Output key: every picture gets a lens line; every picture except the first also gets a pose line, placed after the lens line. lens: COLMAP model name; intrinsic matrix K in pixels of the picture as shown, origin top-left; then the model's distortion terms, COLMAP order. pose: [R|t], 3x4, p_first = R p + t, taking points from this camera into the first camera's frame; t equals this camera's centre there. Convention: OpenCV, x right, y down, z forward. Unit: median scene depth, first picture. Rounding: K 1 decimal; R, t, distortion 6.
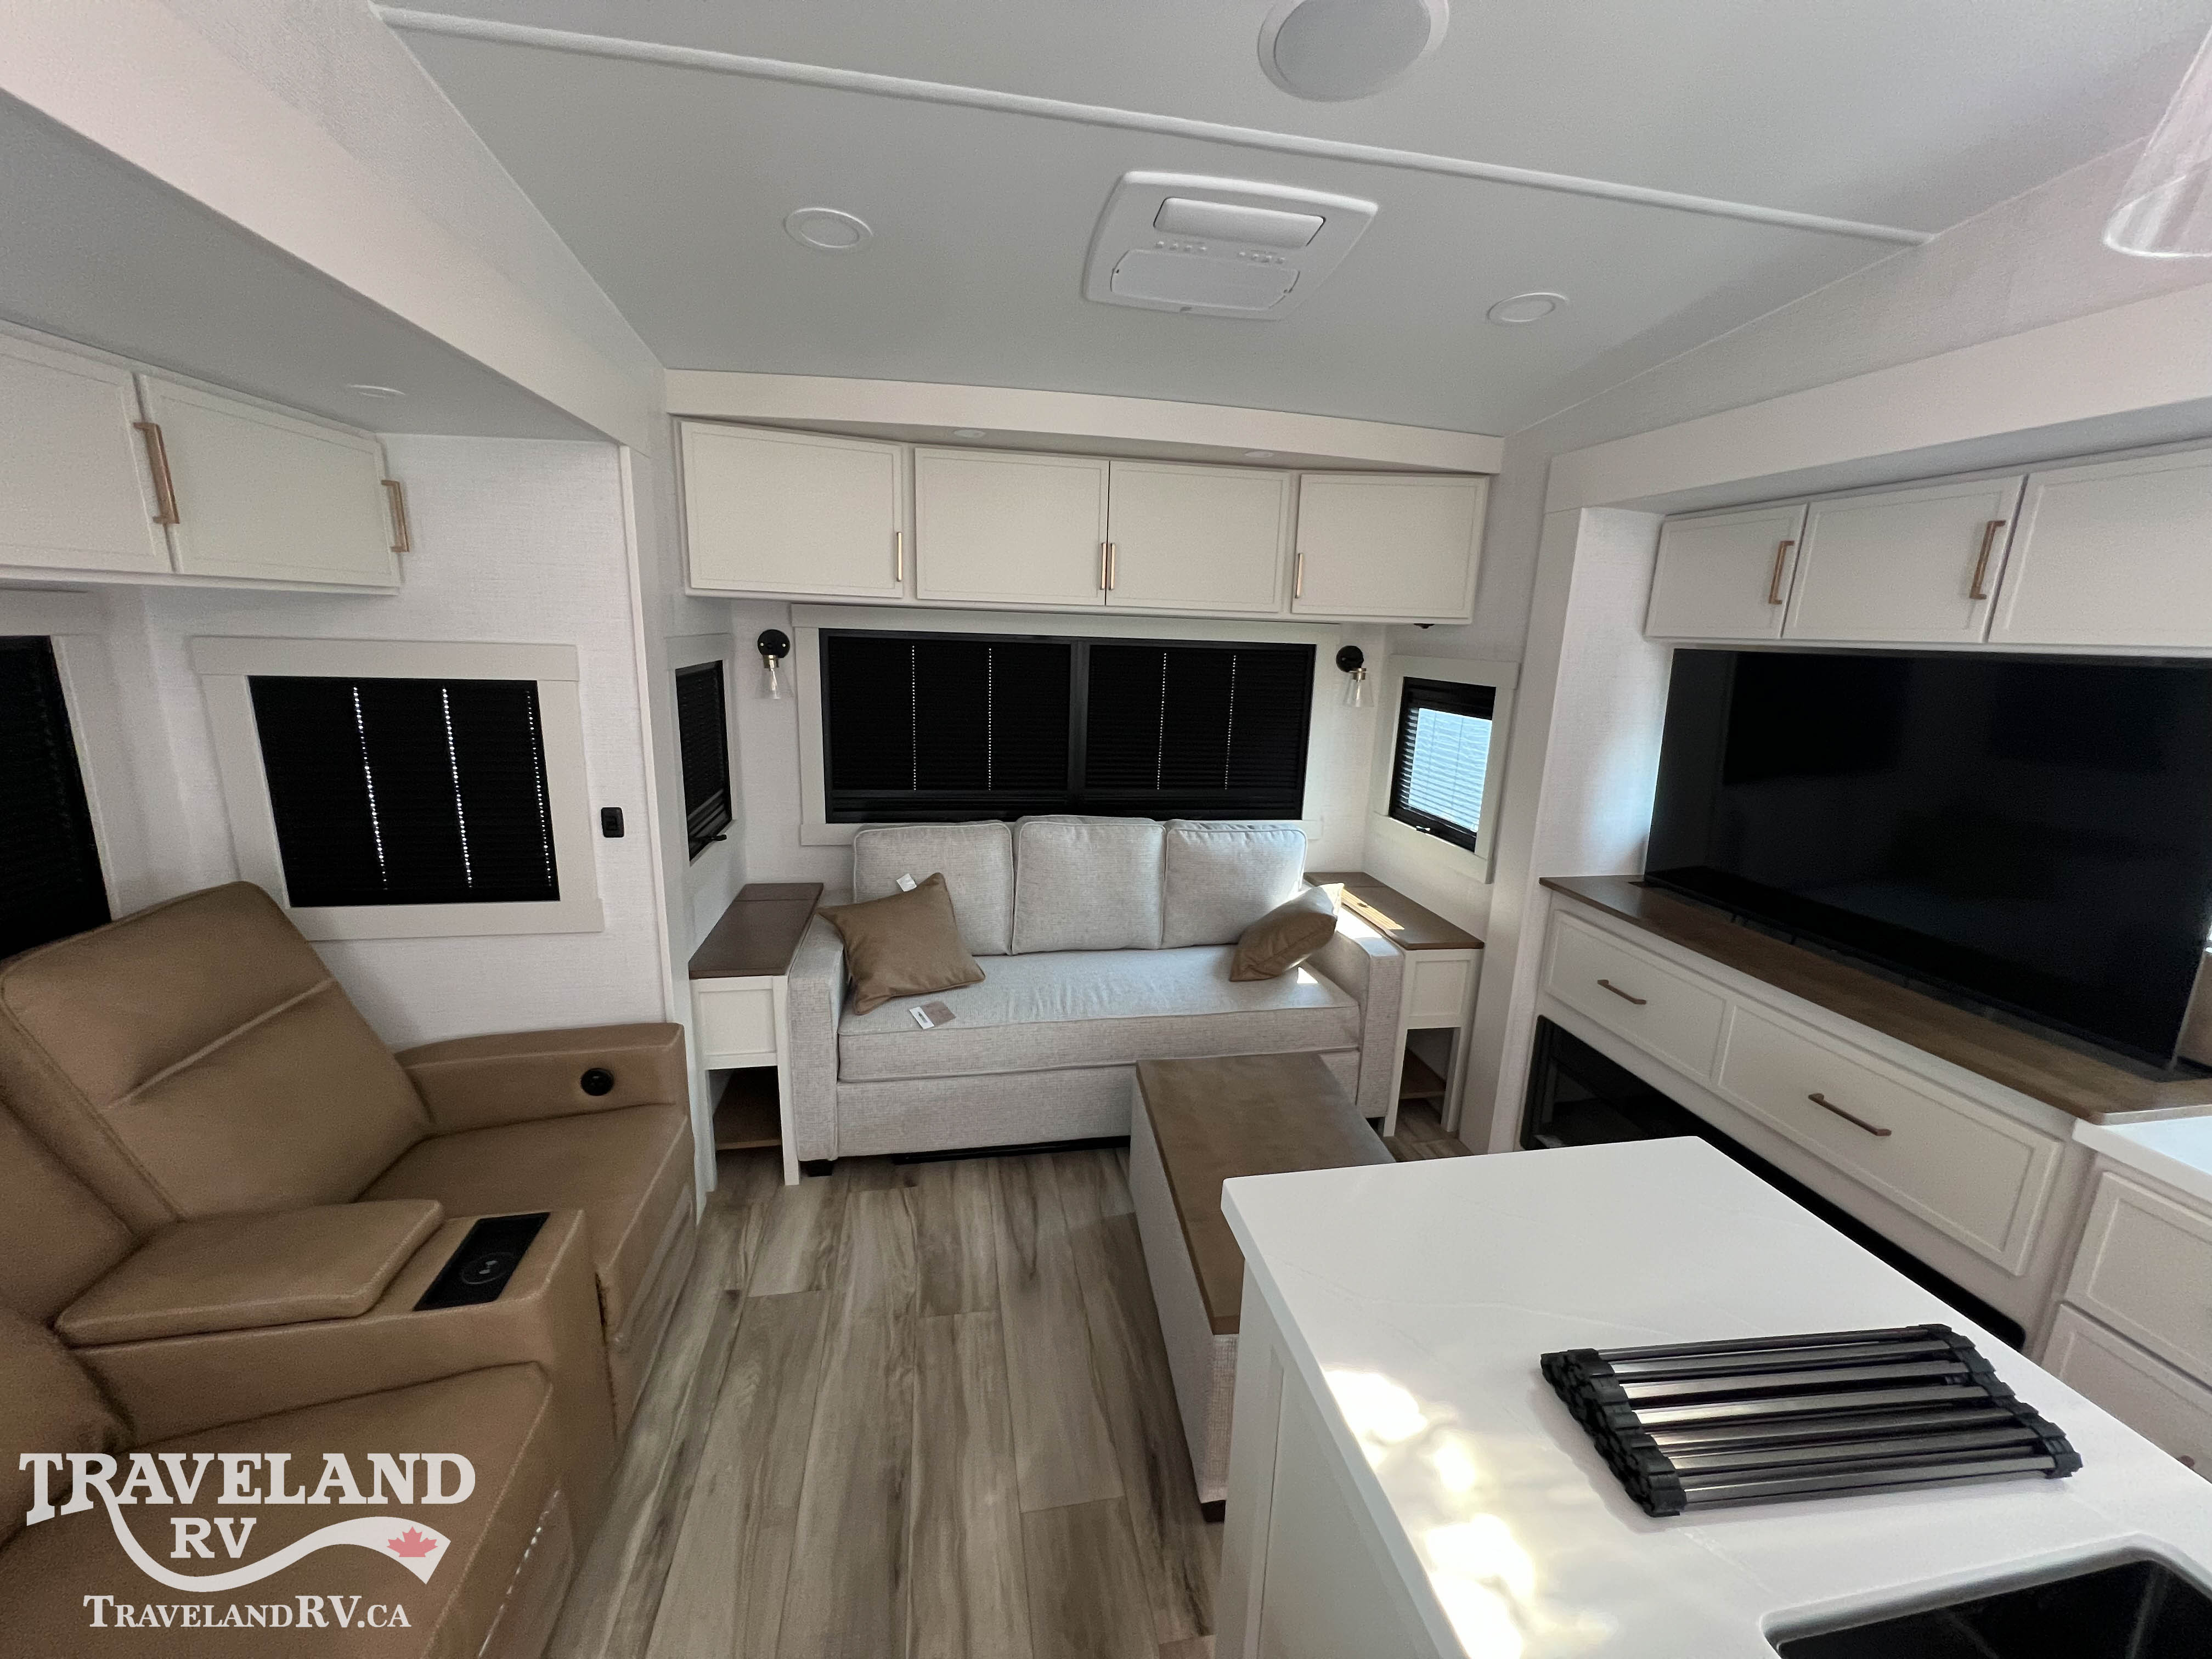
lens RADIAL K [[886.8, 0, 1103.5], [0, 886.8, 811.4], [0, 0, 1]] dist [-0.002432, -0.000146]
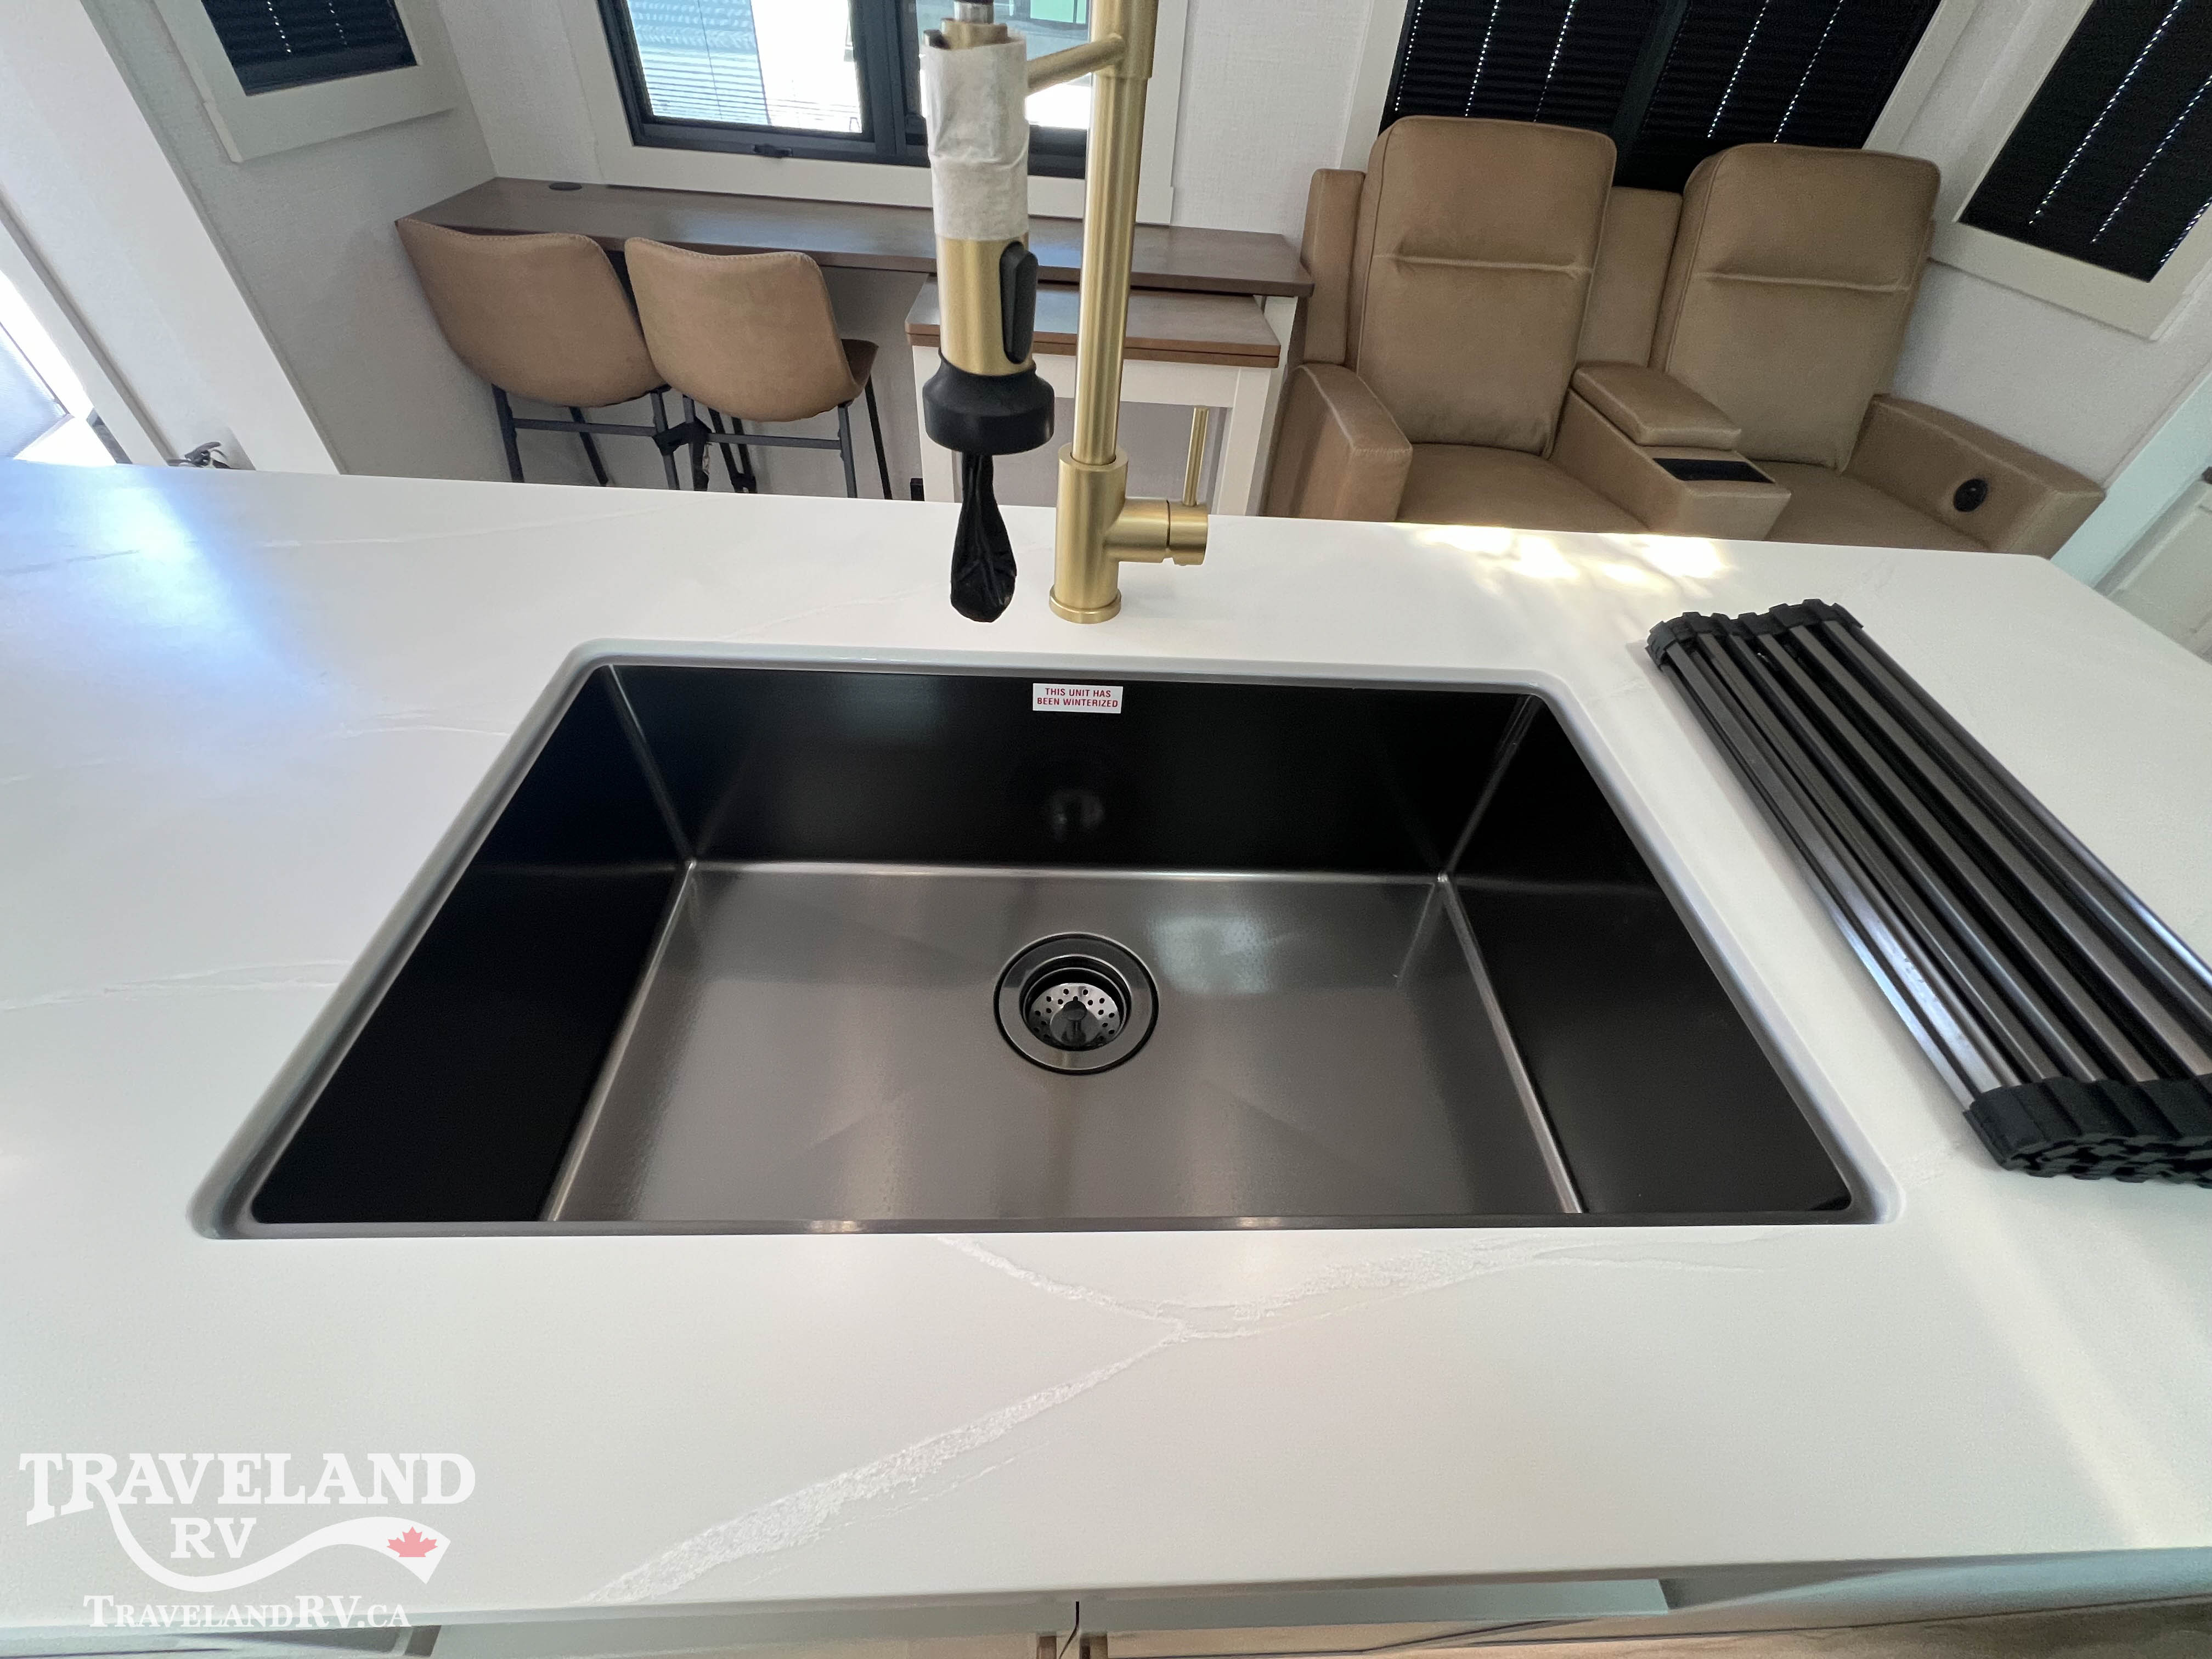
lens RADIAL K [[892.3, 0, 1127.6], [0, 892.3, 821.9], [0, 0, 1]] dist [0.000002, 0.000005]
pose [[-0.145100, 0.666529, -0.731221, 0.701164], [-0.269013, 0.684625, 0.677437, 0.197953], [0.952144, 0.295005, 0.079966, 0.229183]]
